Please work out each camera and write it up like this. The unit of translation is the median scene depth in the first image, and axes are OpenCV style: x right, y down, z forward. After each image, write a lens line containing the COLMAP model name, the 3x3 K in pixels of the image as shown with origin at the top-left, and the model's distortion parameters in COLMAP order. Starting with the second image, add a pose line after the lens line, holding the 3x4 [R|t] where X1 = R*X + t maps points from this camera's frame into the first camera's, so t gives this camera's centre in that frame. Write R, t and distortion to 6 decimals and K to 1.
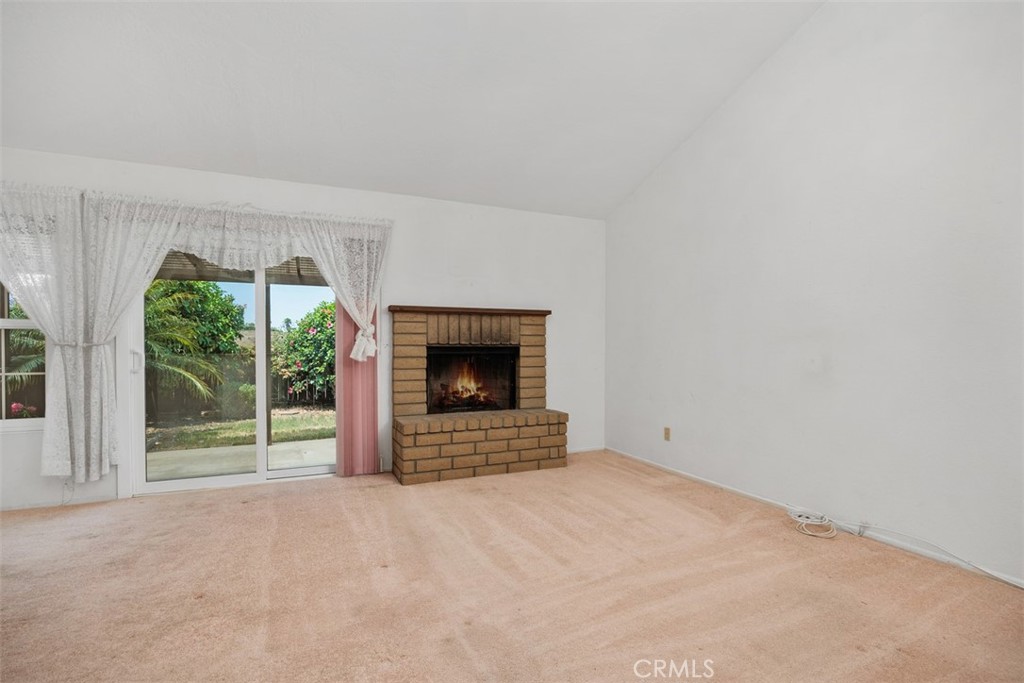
lens RADIAL K [[470.6, 0, 514.6], [0, 470.6, 356.8], [0, 0, 1]] dist [-0.016495, -0.000286]
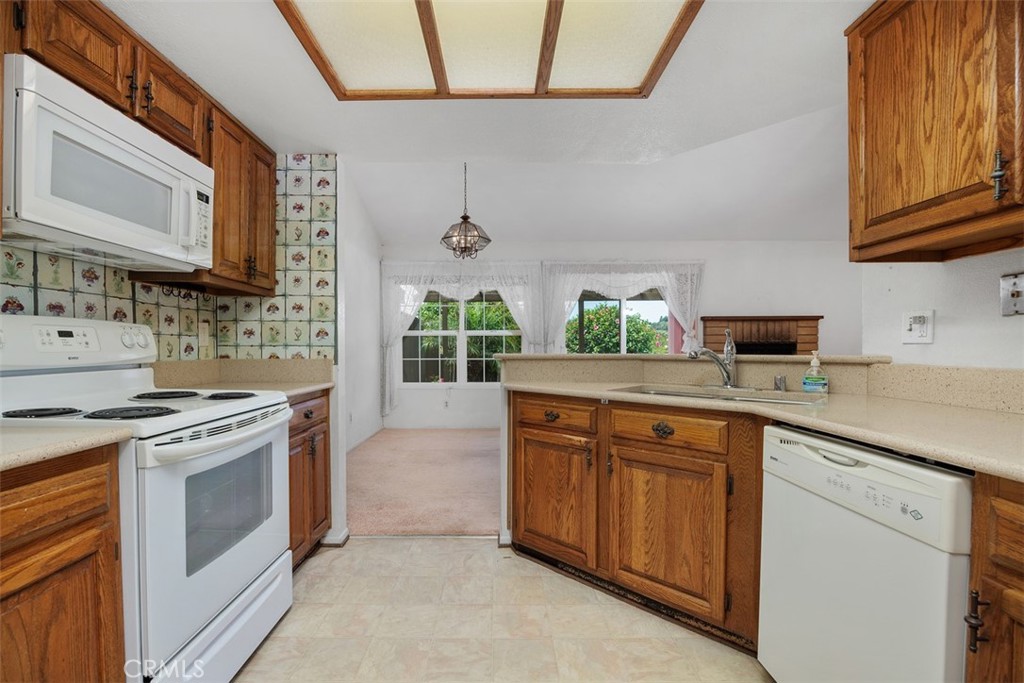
lens RADIAL K [[470.6, 0, 502.6], [0, 470.6, 358.6], [0, 0, 1]] dist [-0.016495, -0.000286]
pose [[0.915925, 0.008507, -0.401260, -0.236513], [-0.004708, 0.999934, 0.010453, 0.012249], [0.401323, -0.007685, 0.915904, -0.590694]]
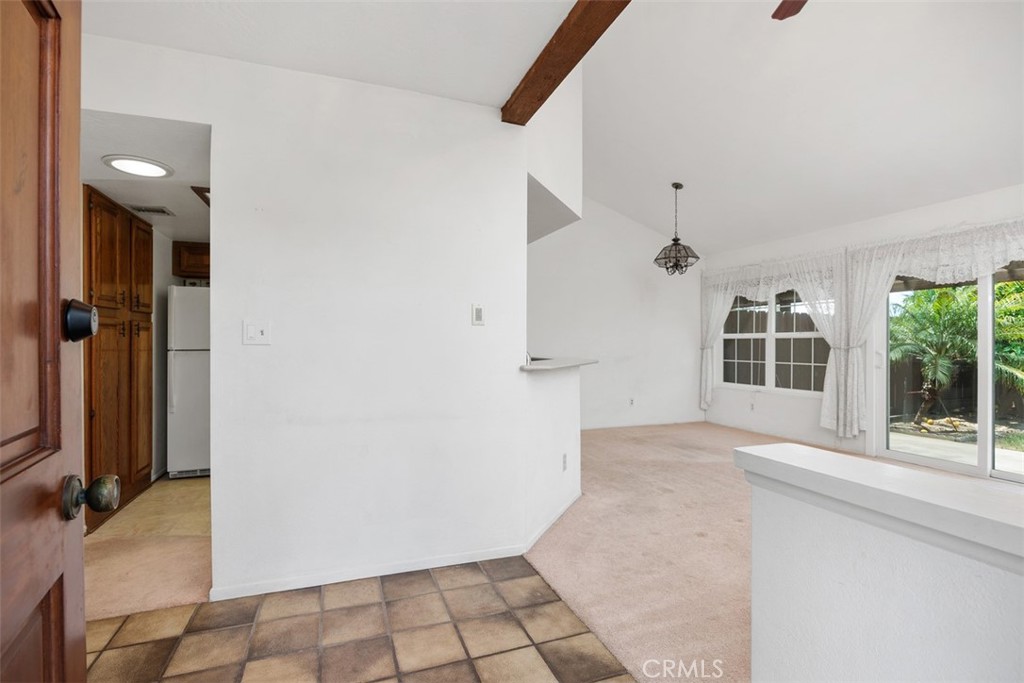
lens RADIAL K [[470.6, 0, 498.9], [0, 470.6, 343.1], [0, 0, 1]] dist [-0.016495, -0.000286]
pose [[-0.084789, 0.000413, -0.996399, 0.523894], [-0.018284, 0.999831, 0.001970, -0.016476], [0.996231, 0.018385, -0.084767, -0.008377]]
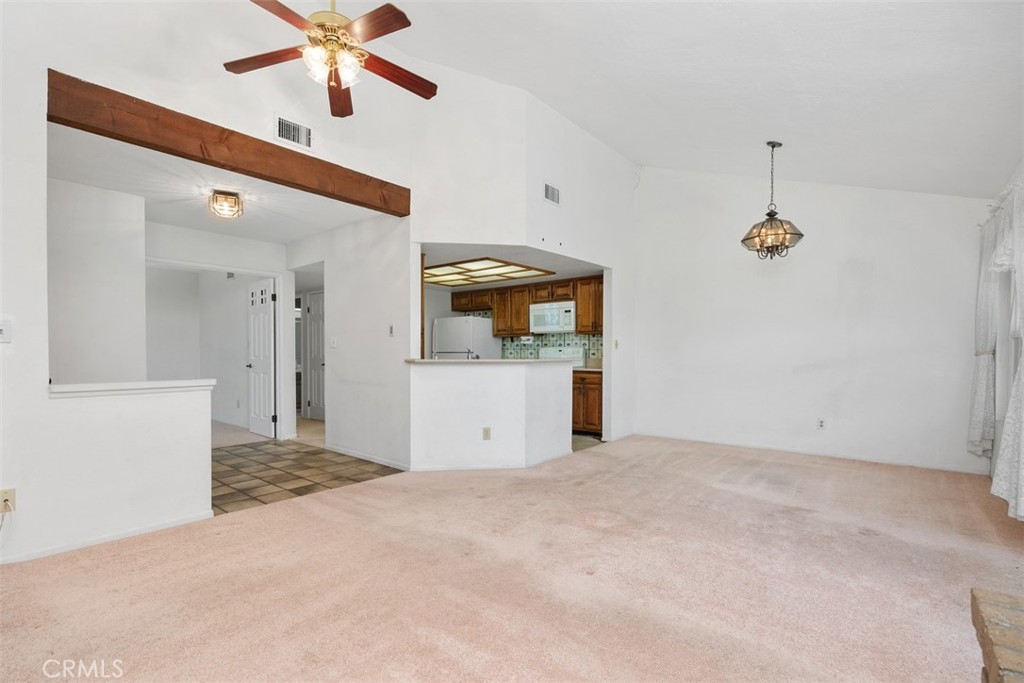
lens RADIAL K [[470.6, 0, 517.6], [0, 470.6, 359.4], [0, 0, 1]] dist [-0.016495, -0.000286]
pose [[-0.896393, 0.006621, -0.443210, 0.156745], [-0.006988, 0.999553, 0.029067, -0.017598], [0.443204, 0.029153, -0.895947, 0.981331]]
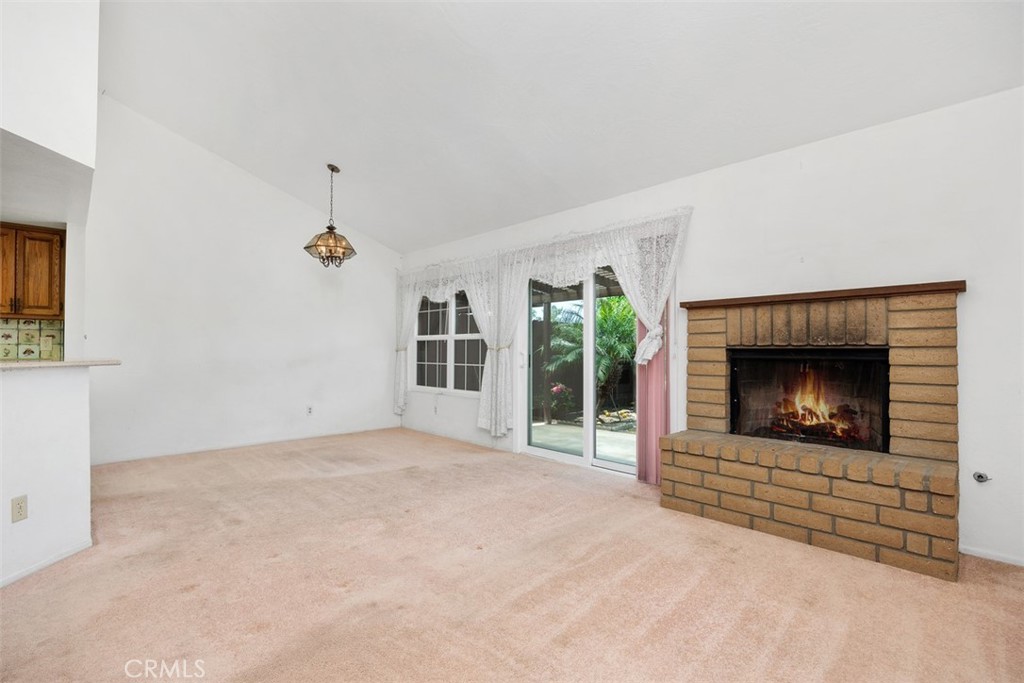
lens RADIAL K [[470.6, 0, 507.5], [0, 470.6, 344.4], [0, 0, 1]] dist [-0.016495, -0.000286]
pose [[0.335167, -0.009178, -0.942114, 0.432676], [-0.017293, 0.999724, -0.015891, -0.009630], [0.942000, 0.021618, 0.334916, 0.370568]]
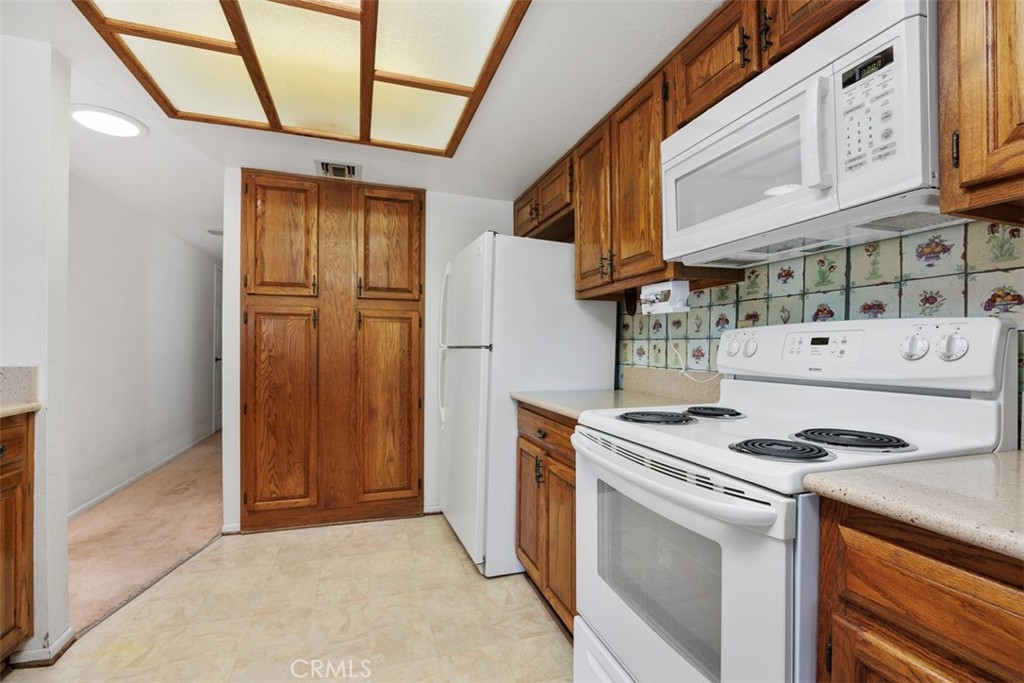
lens RADIAL K [[454.1, 0, 509.8], [0, 454.1, 344.5], [0, 0, 1]] dist [-0.021151, -0.000059]
pose [[-0.993443, -0.009699, 0.113918, -0.519109], [-0.008777, 0.999925, 0.008593, -0.000123], [-0.113993, 0.007537, -0.993453, -0.081218]]
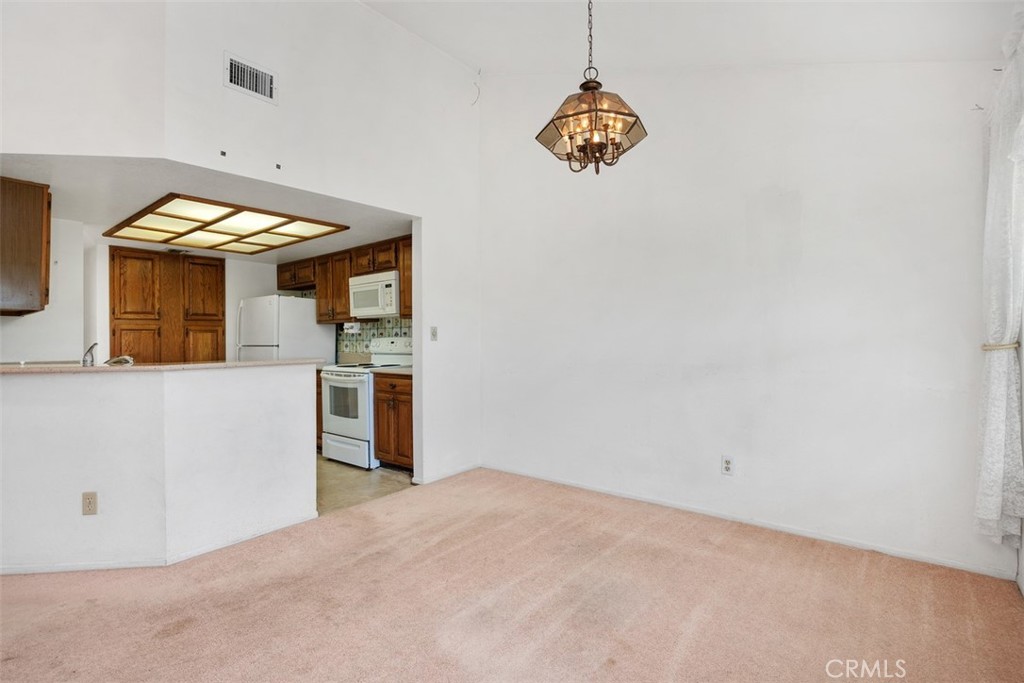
lens RADIAL K [[470.6, 0, 522.5], [0, 470.6, 333.3], [0, 0, 1]] dist [-0.016495, -0.000286]
pose [[-0.886134, 0.003617, -0.463415, -0.439689], [0.001880, 0.999989, 0.004210, -0.027830], [0.463425, 0.002860, -0.886132, 0.756573]]
